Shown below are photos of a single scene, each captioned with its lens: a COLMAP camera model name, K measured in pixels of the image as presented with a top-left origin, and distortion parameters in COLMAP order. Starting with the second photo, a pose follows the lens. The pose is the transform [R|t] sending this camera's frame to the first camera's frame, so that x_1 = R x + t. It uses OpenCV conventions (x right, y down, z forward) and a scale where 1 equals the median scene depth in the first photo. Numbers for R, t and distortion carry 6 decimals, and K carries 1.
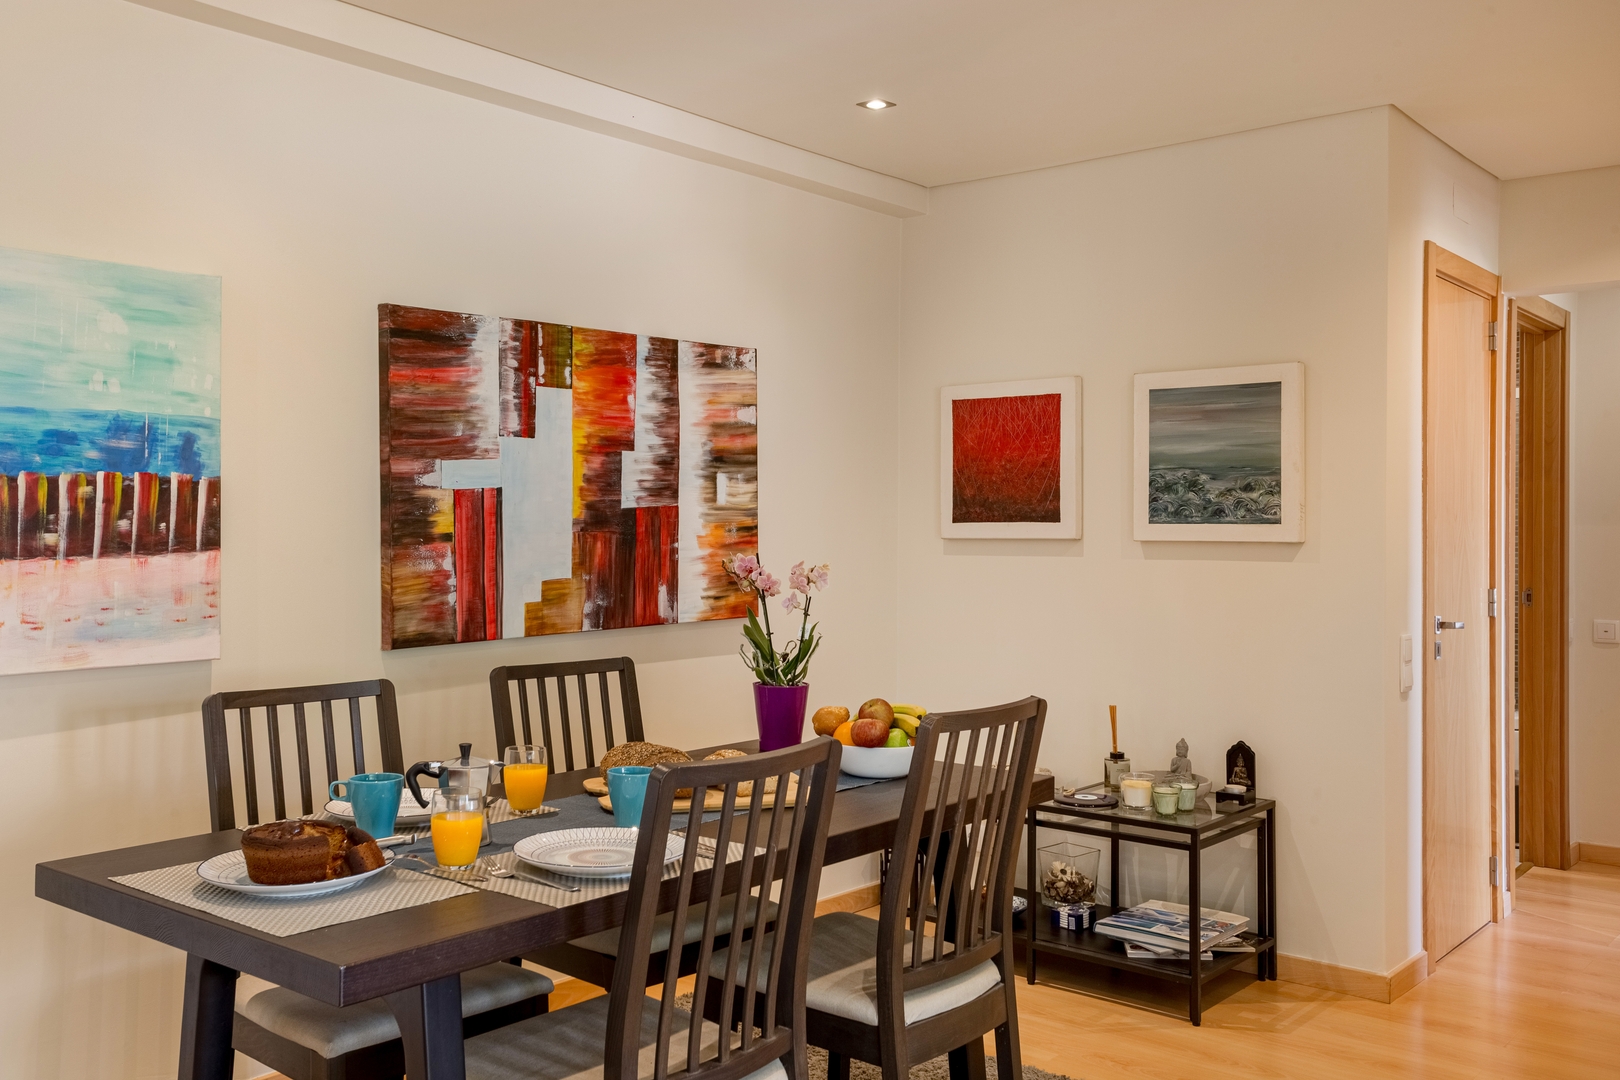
lens RADIAL K [[1460.9, 0, 809.6], [0, 1460.9, 517.3], [0, 0, 1]] dist [-0.004123, 0.002687]
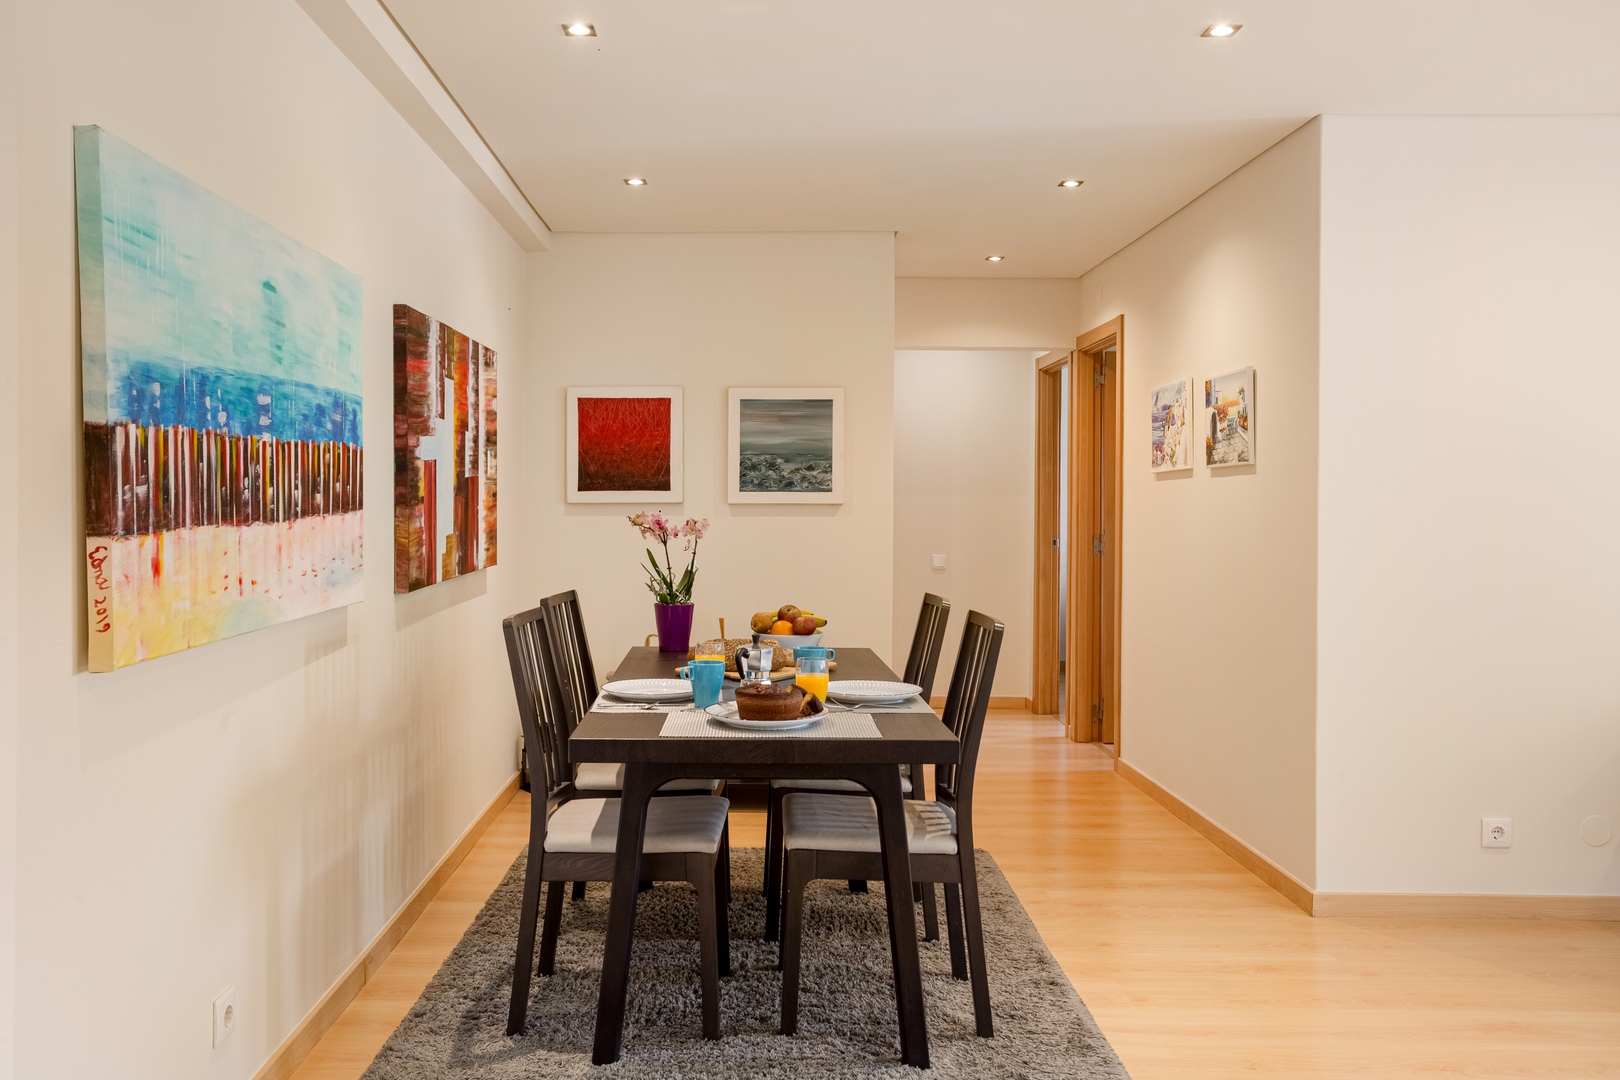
lens RADIAL K [[1246.5, 0, 810.0], [0, 1246.5, 540.0], [0, 0, 1]] dist [-0.001356, 0.000059]
pose [[0.776207, -0.021826, 0.630100, -0.511627], [-0.002422, 0.999290, 0.037598, 0.005690], [-0.630473, -0.030710, 0.775603, -0.008257]]
